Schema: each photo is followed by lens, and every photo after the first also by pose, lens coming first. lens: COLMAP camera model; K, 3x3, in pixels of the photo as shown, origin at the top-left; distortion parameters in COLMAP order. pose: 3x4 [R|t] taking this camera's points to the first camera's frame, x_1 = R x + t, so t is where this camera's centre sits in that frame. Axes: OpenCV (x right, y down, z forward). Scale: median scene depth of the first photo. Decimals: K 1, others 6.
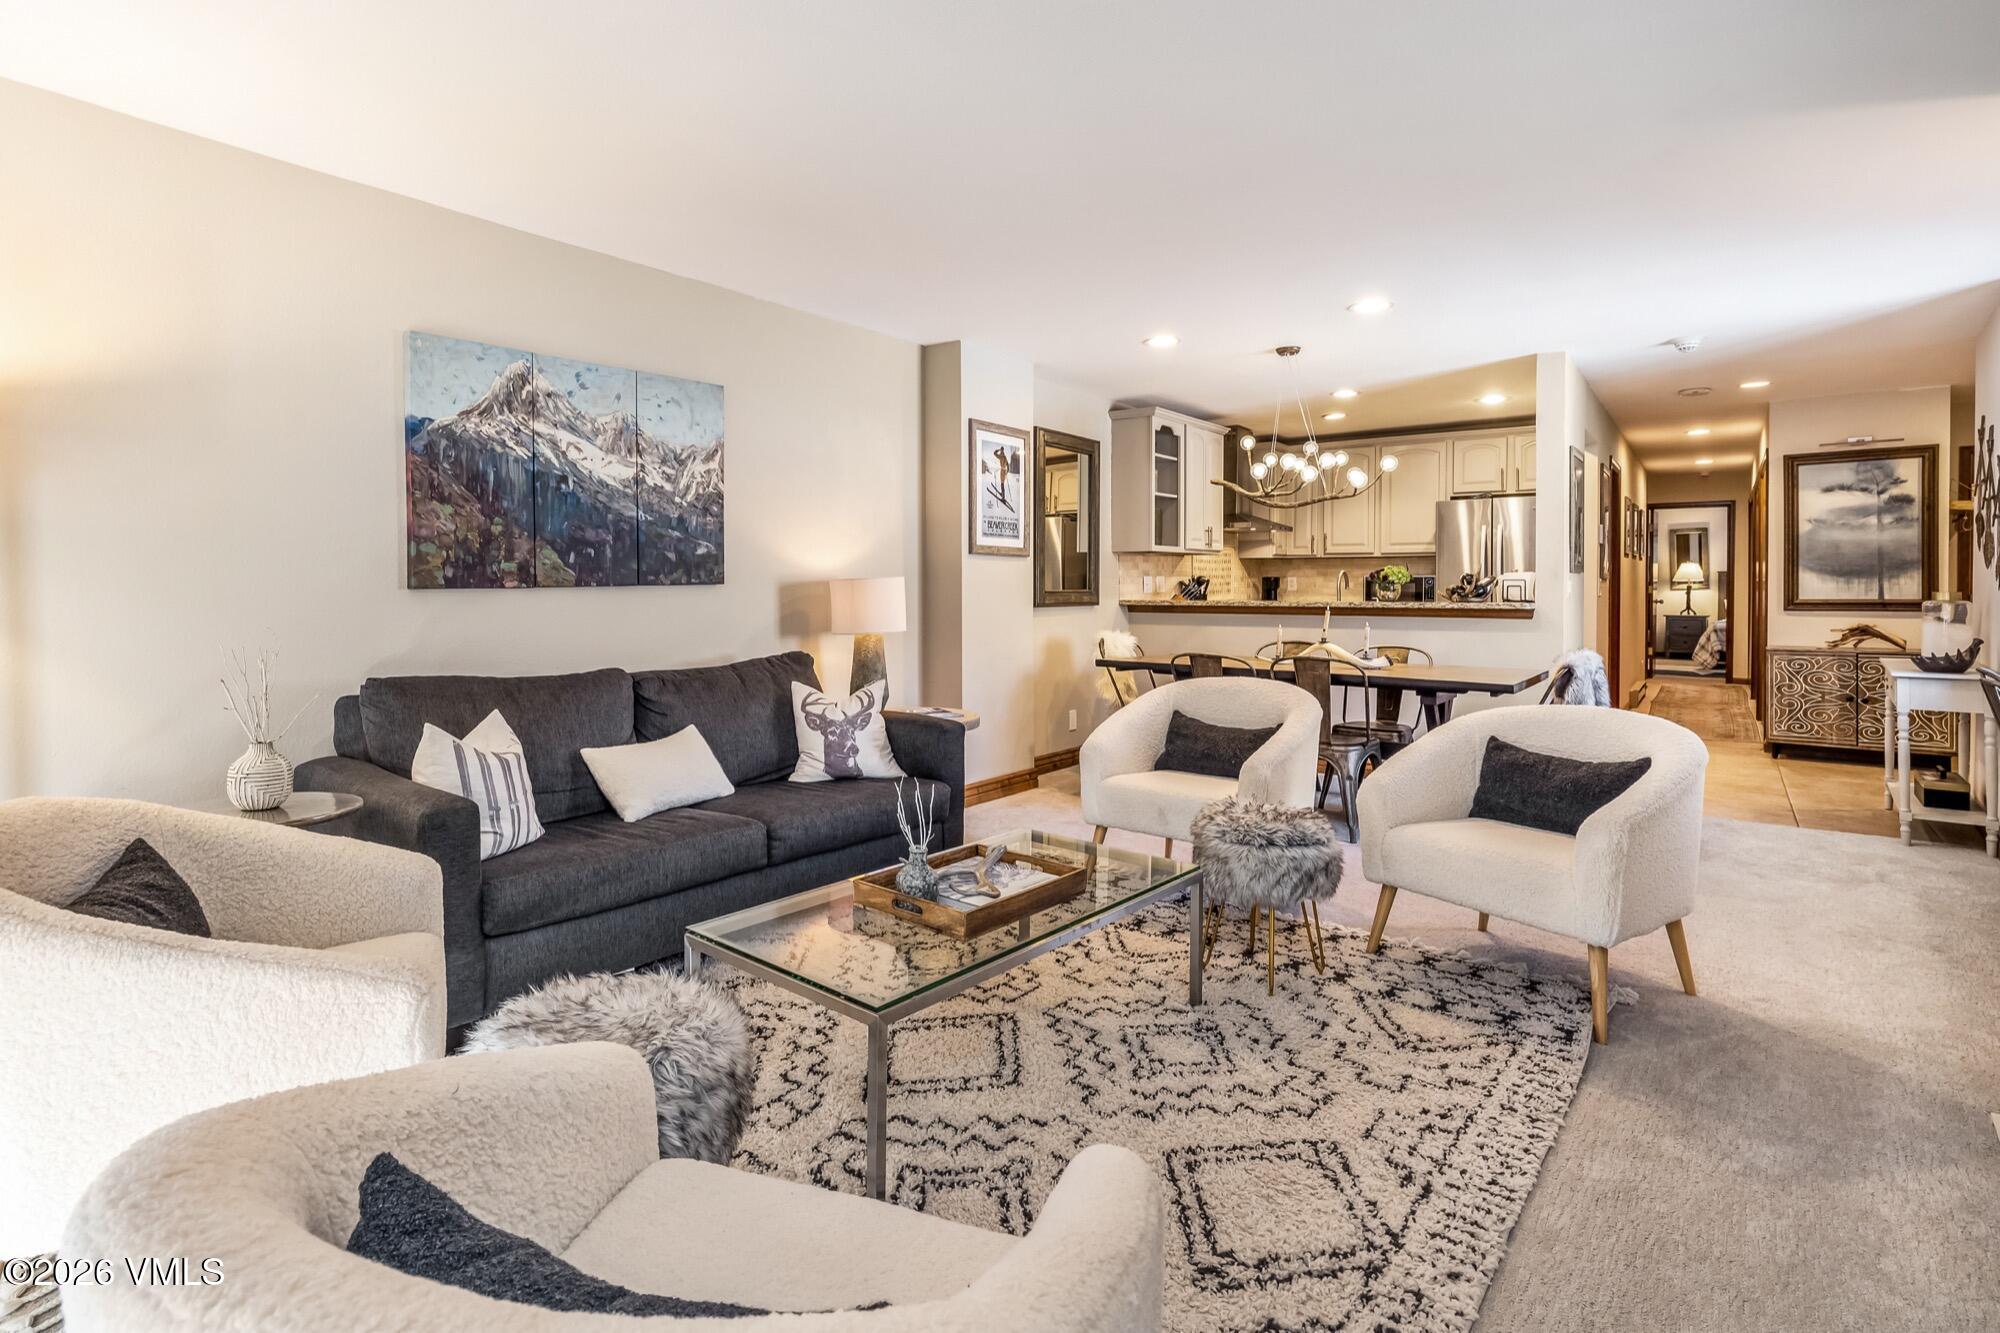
lens RADIAL K [[957.7, 0, 972.0], [0, 957.7, 596.9], [0, 0, 1]] dist [0.002660, 0.000469]
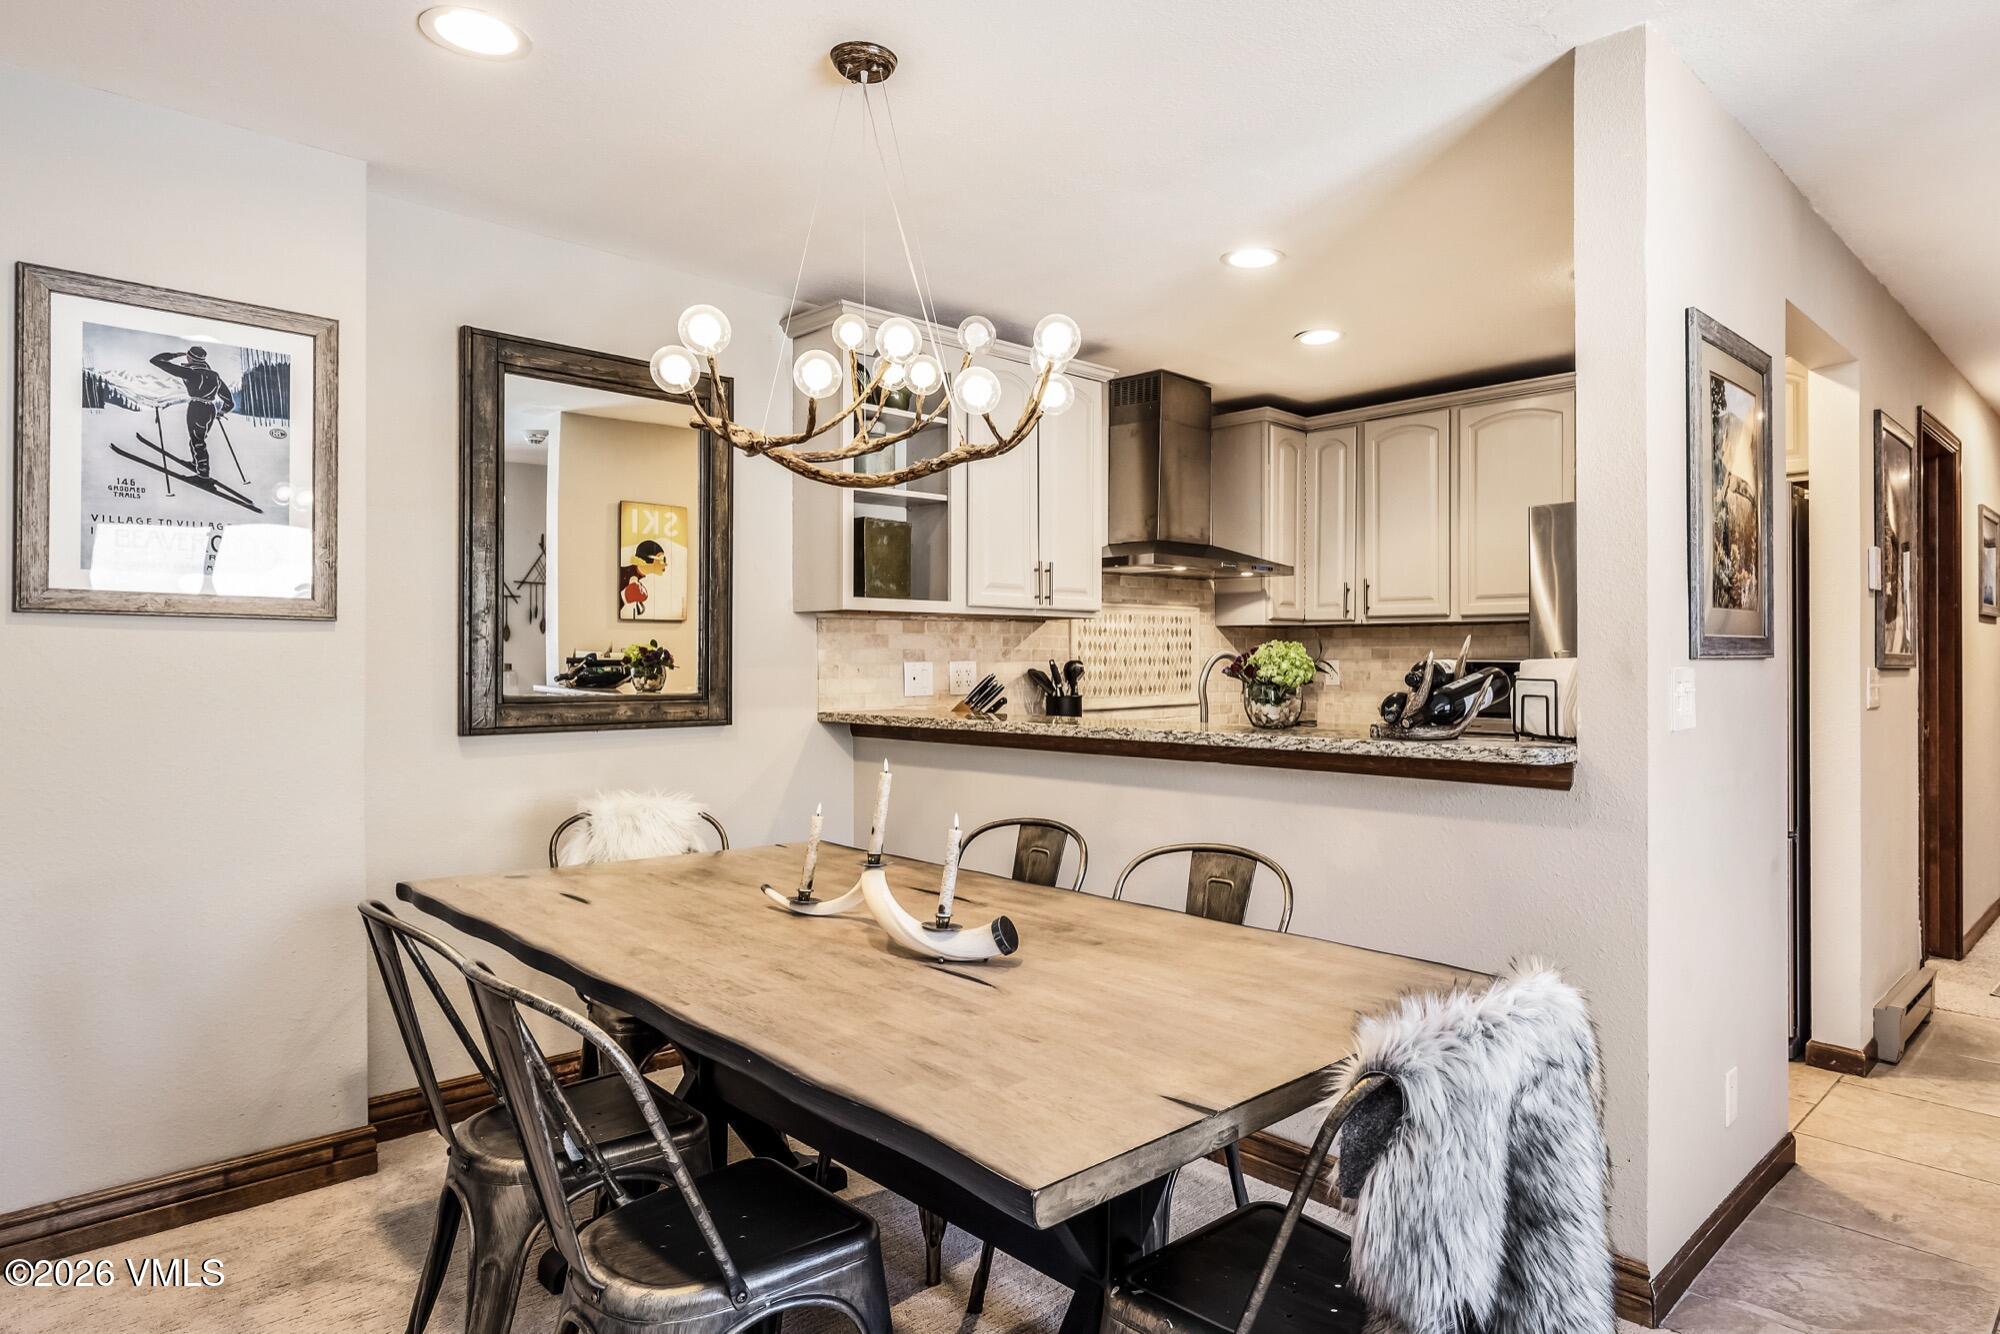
lens RADIAL K [[1145.2, 0, 1102.7], [0, 1145.2, 662.2], [0, 0, 1]] dist [0.001158, 0.000433]
pose [[0.994269, 0.000485, -0.106908, 0.388145], [-0.001819, 0.999922, -0.012382, -0.016099], [0.106894, 0.012505, 0.994192, 0.473830]]
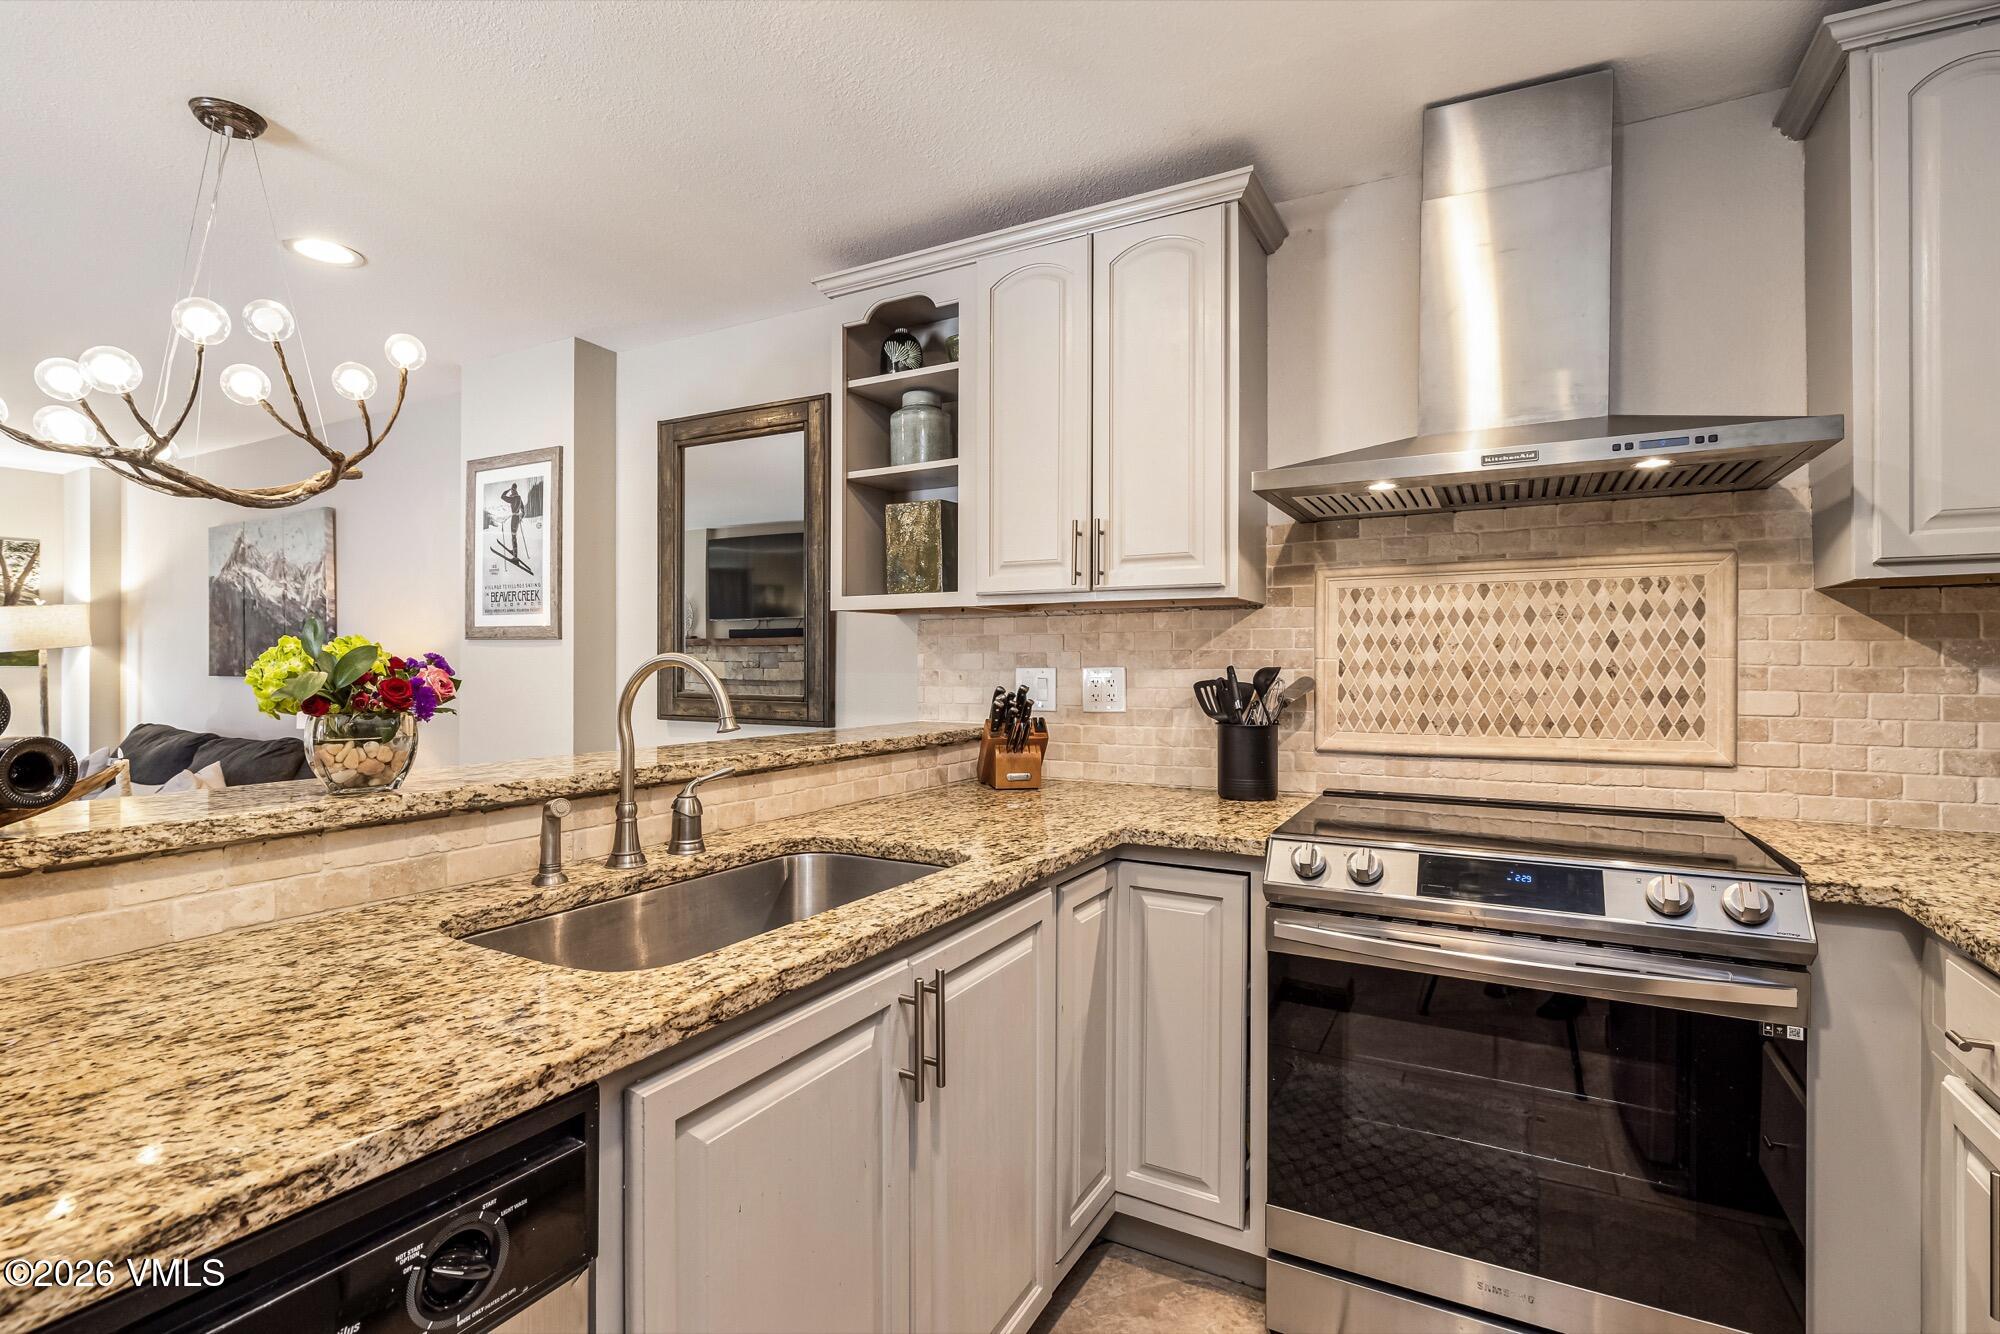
lens RADIAL K [[944.6, 0, 1000.0], [0, 944.6, 667.0], [0, 0, 1]] dist [-0.001490, 0.000471]
pose [[0.156911, 0.005193, -0.987599, 0.646205], [-0.016464, 0.999861, 0.002642, -0.025885], [0.987476, 0.015845, 0.156975, 1.046104]]
